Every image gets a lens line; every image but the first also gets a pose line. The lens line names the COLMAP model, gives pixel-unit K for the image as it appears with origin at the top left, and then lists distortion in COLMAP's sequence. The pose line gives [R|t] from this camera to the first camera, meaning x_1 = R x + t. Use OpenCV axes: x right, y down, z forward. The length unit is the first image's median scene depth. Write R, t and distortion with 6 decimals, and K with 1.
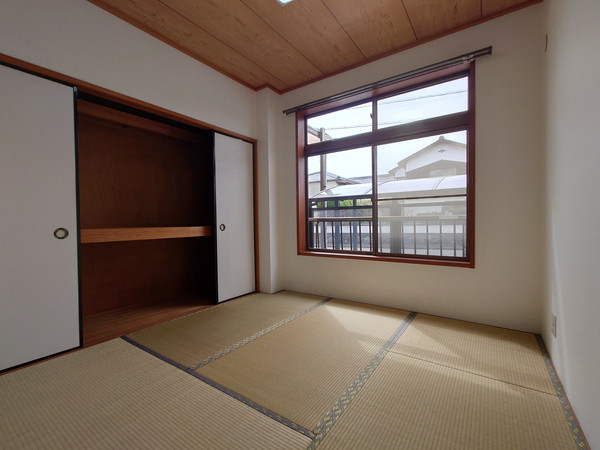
lens RADIAL K [[273.1, 0, 302.0], [0, 273.1, 229.9], [0, 0, 1]] dist [0.007806, 0.000829]
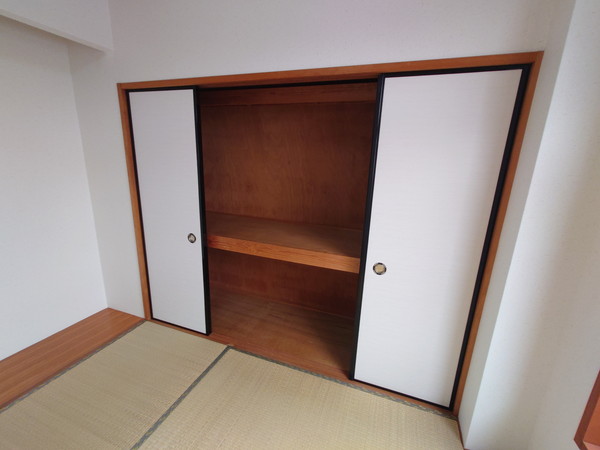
lens RADIAL K [[273.1, 0, 305.9], [0, 273.1, 227.8], [0, 0, 1]] dist [0.007806, 0.000829]
pose [[0.246418, 0.276572, -0.928863, 0.168116], [-0.069379, 0.960992, 0.267733, -0.247263], [0.966677, -0.001531, 0.255994, 0.817943]]
